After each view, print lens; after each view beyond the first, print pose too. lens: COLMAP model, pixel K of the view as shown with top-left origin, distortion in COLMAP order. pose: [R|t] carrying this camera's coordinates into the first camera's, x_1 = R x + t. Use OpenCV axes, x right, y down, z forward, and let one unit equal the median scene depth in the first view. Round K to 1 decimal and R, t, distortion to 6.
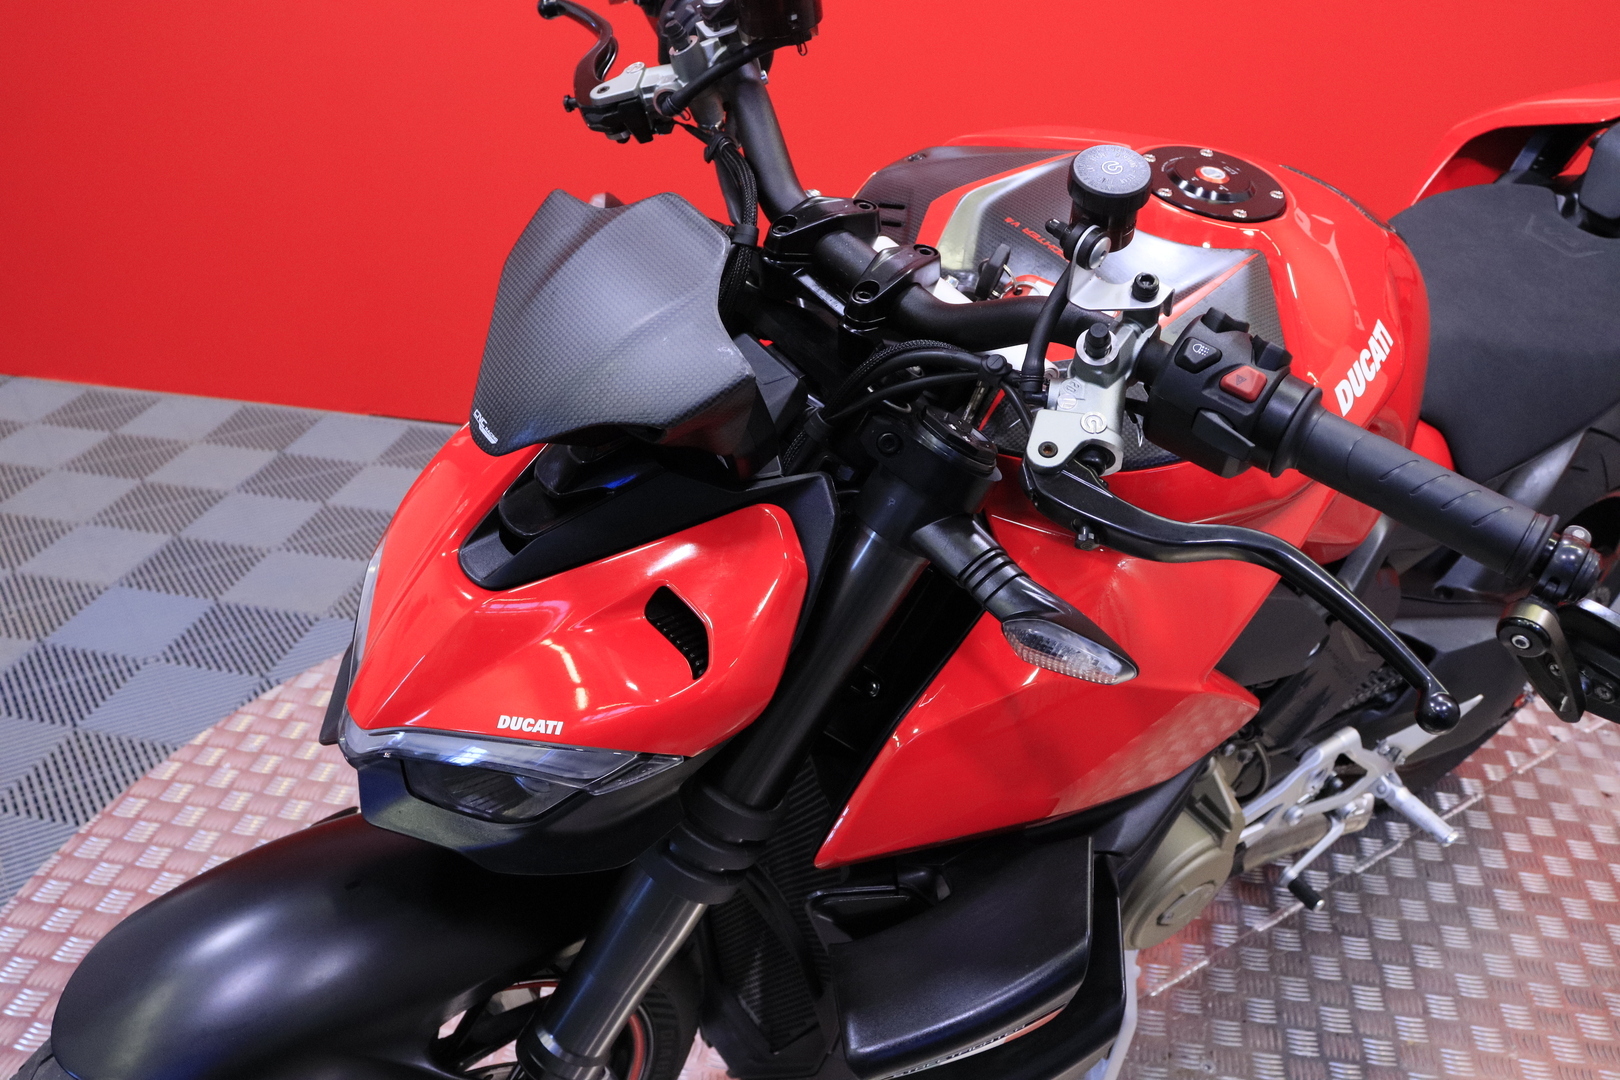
lens RADIAL K [[1493.1, 0, 810.0], [0, 1493.1, 540.0], [0, 0, 1]] dist [-0.098020, -0.003789]
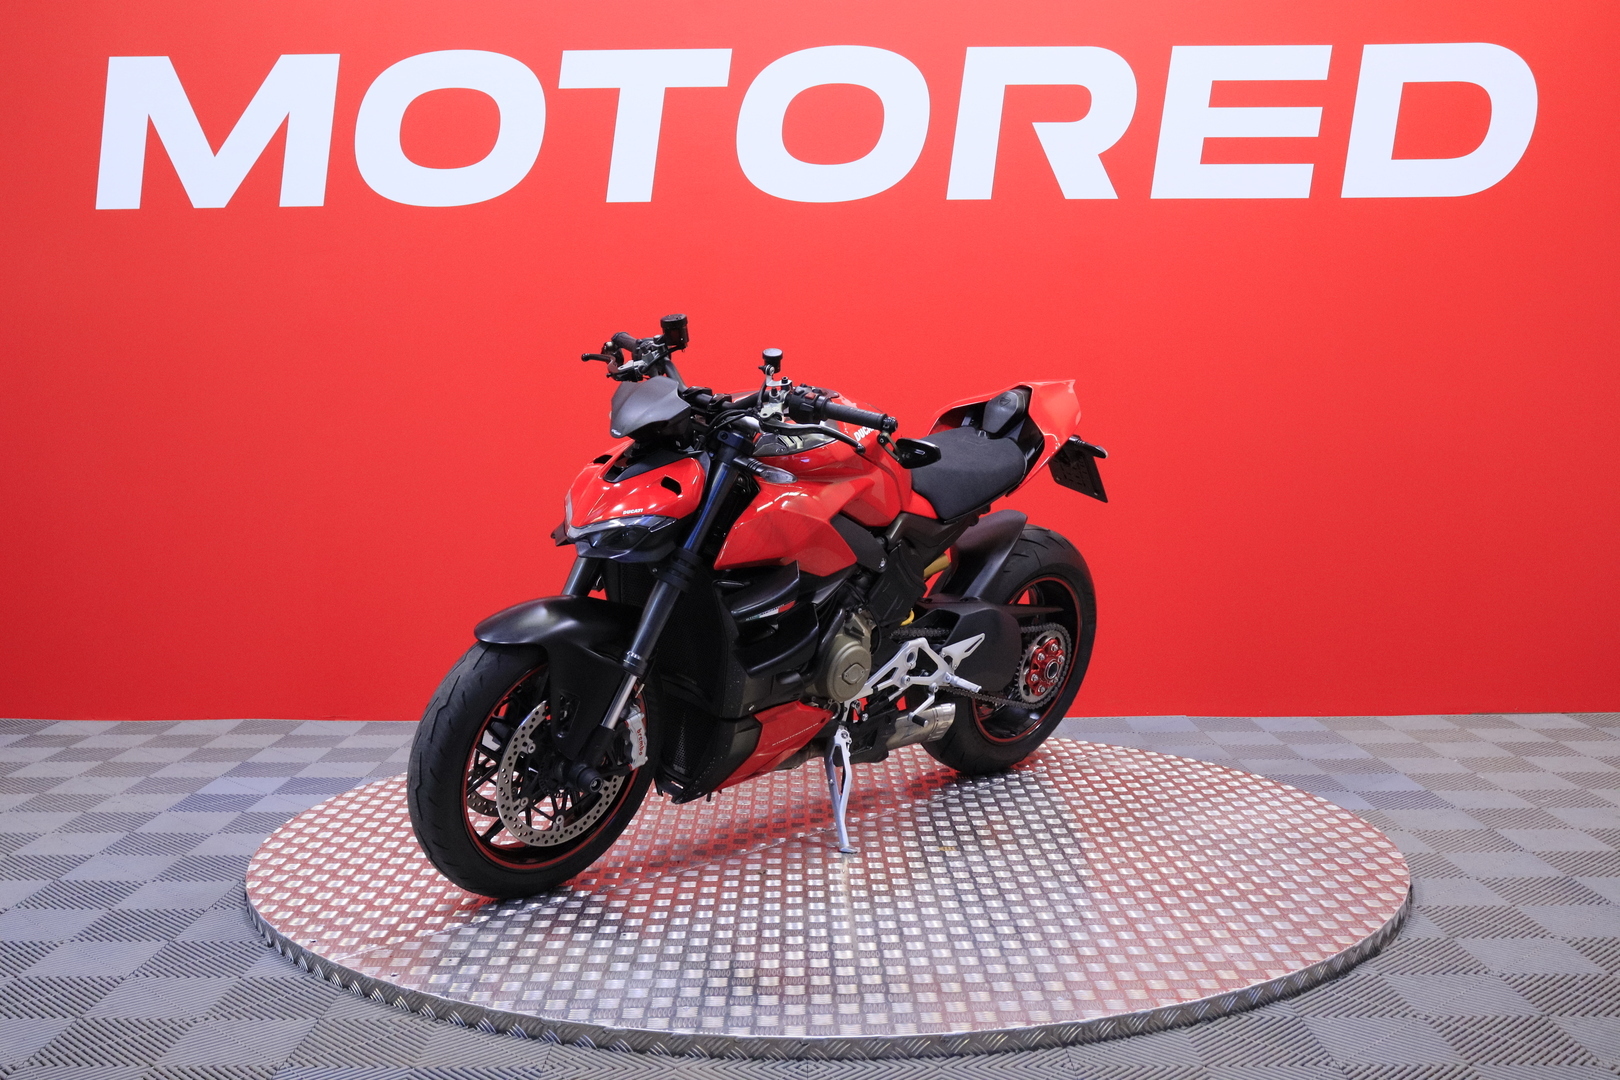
lens RADIAL K [[2217.8, 0, 810.0], [0, 2217.8, 540.0], [0, 0, 1]] dist [-0.001610, -0.000265]
pose [[0.982241, -0.068871, 0.174528, -0.652841], [0.134939, 0.905612, -0.402068, 2.201328], [-0.130364, 0.418478, 0.898822, -3.515700]]
